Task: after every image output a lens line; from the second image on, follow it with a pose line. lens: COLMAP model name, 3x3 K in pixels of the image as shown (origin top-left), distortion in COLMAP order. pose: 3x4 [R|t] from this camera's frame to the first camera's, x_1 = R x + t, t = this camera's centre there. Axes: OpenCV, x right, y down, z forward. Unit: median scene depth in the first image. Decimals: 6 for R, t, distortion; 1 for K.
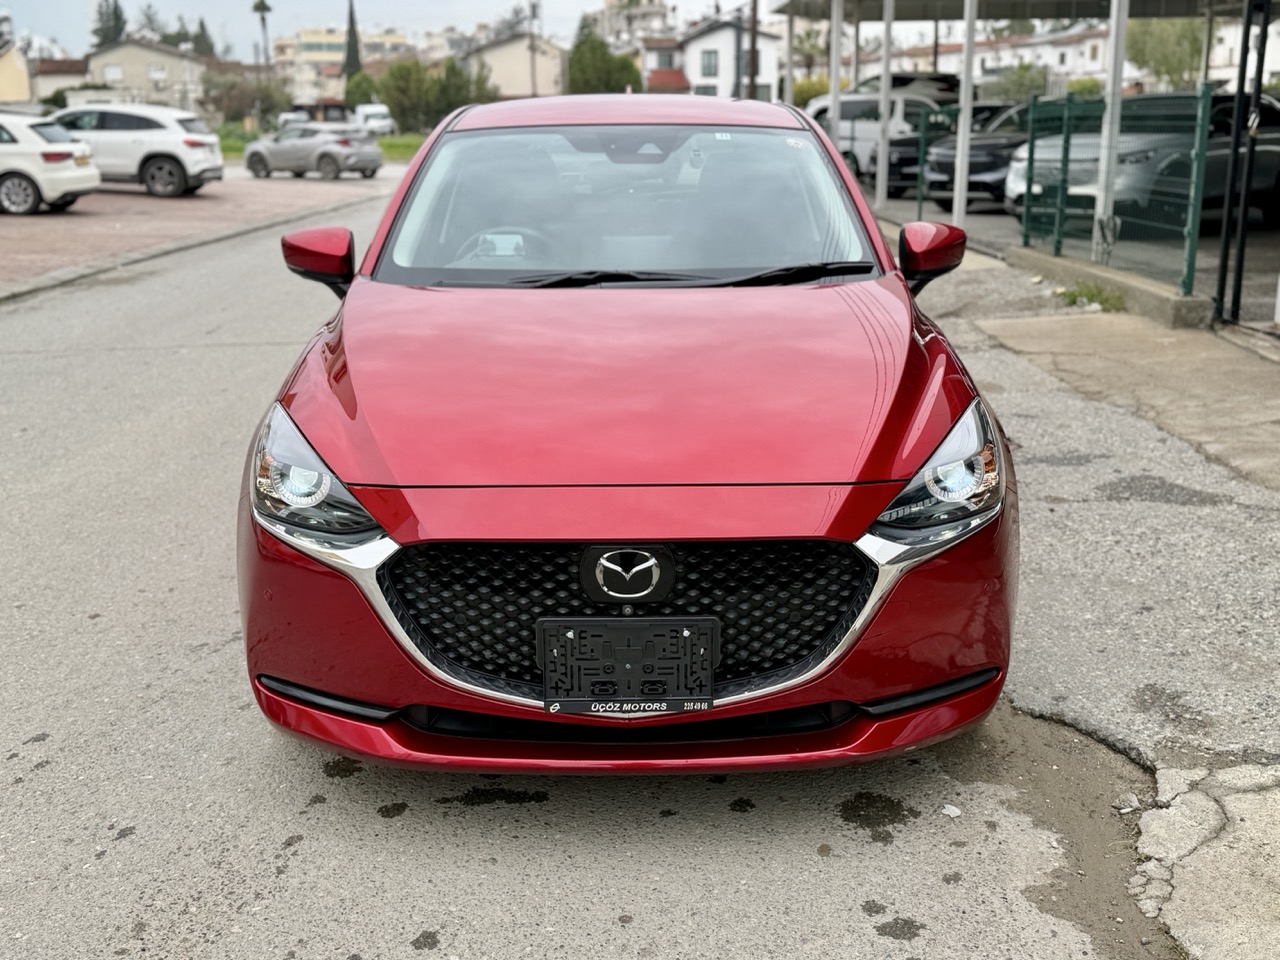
lens RADIAL K [[1330.4, 0, 634.5], [0, 1330.4, 459.5], [0, 0, 1]] dist [0.141881, -0.297134]
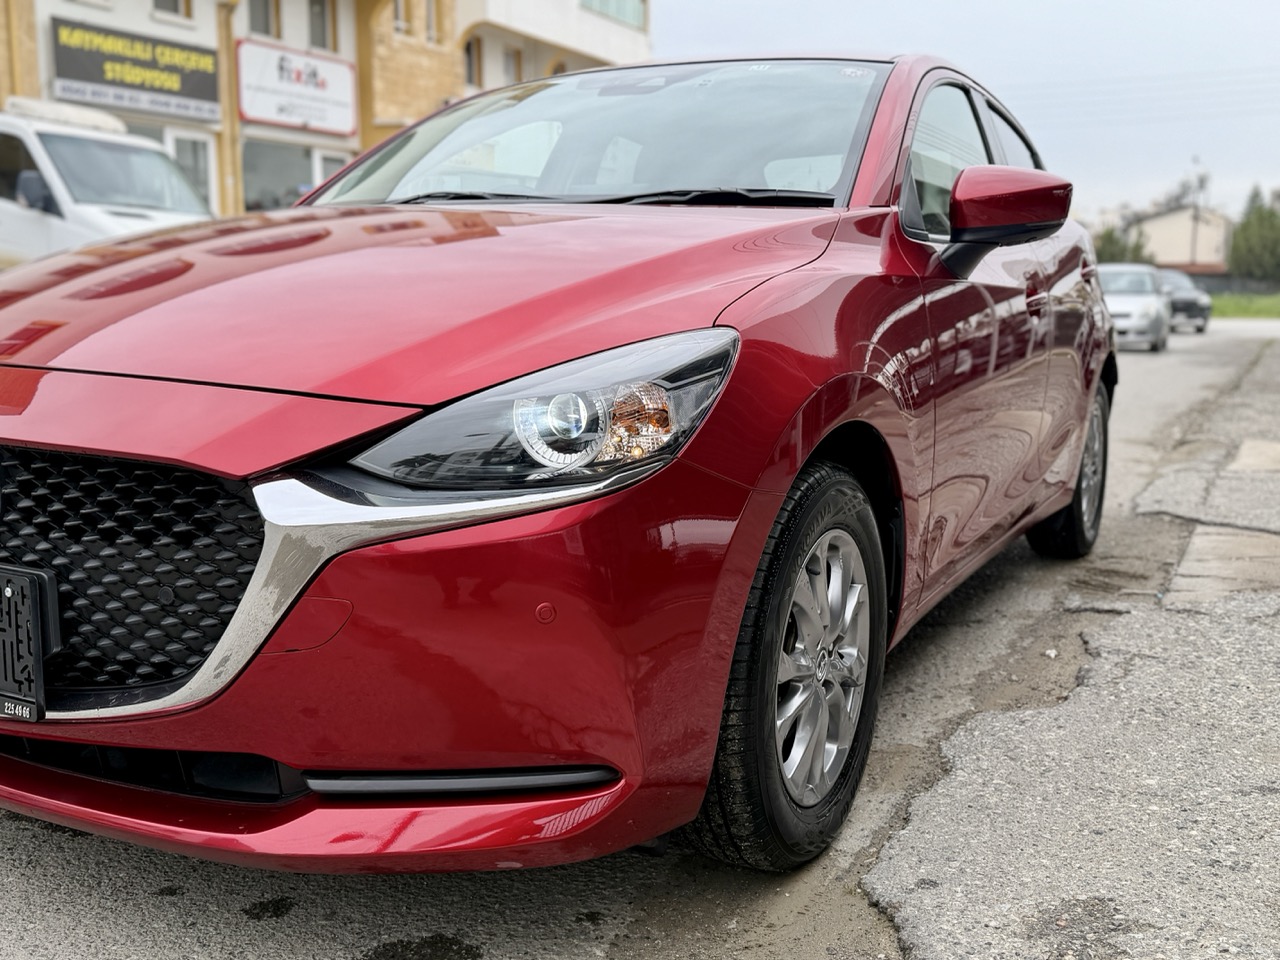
lens RADIAL K [[1223.6, 0, 640.0], [0, 1223.6, 480.0], [0, 0, 1]] dist [0.096299, -0.196727]
pose [[0.883082, 0.094165, -0.459673, 0.510037], [-0.134930, 0.989239, -0.056567, 0.061488], [0.449399, 0.111977, 0.886285, 0.532023]]
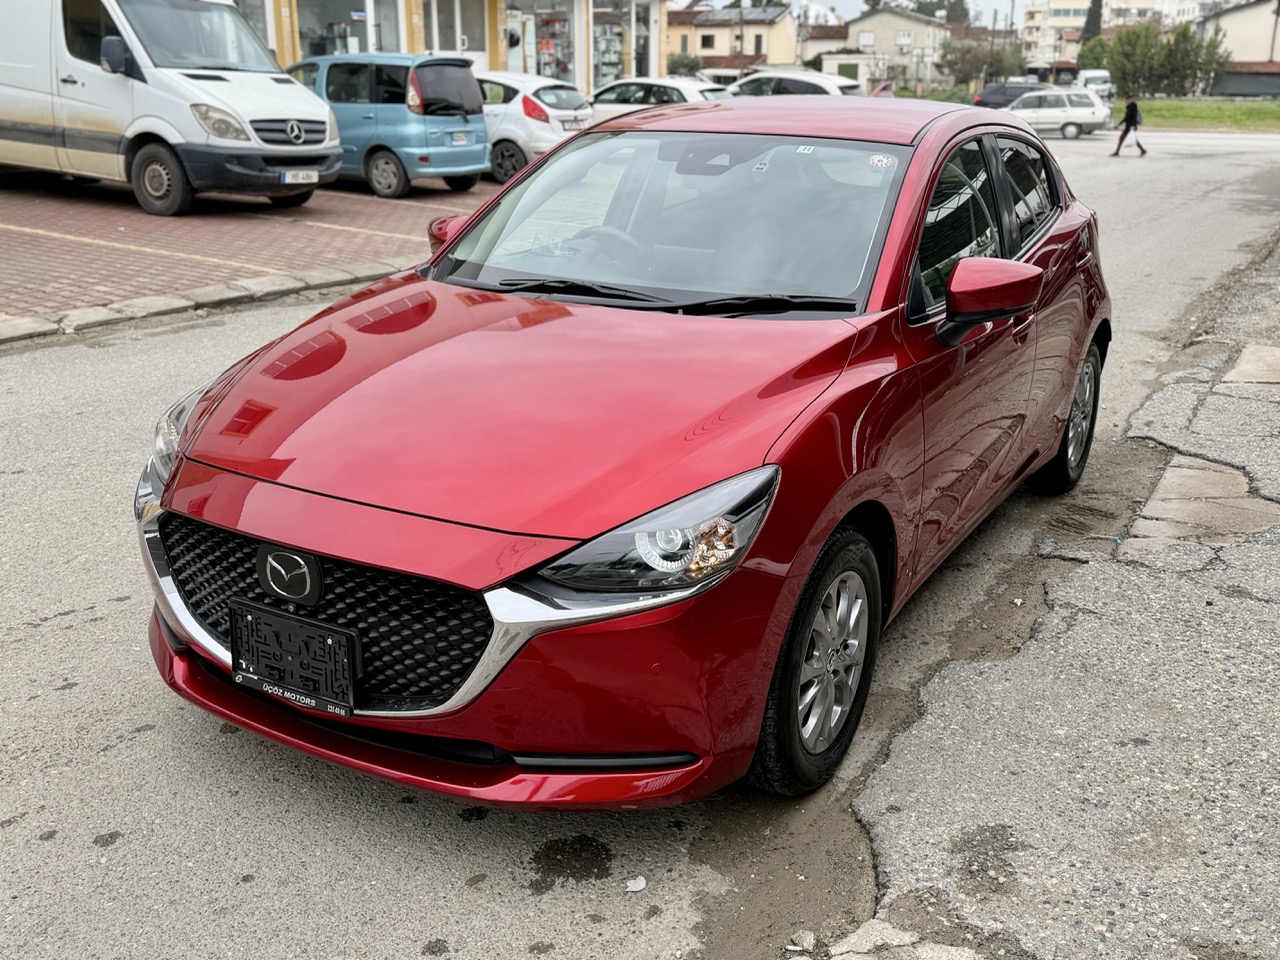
lens RADIAL K [[1205.8, 0, 640.0], [0, 1205.8, 480.0], [0, 0, 1]] dist [0.142344, -0.281834]
pose [[0.864075, 0.177755, -0.470934, 0.603482], [-0.145854, 0.983852, 0.103742, -0.116192], [0.481769, -0.020953, 0.876047, 0.243931]]
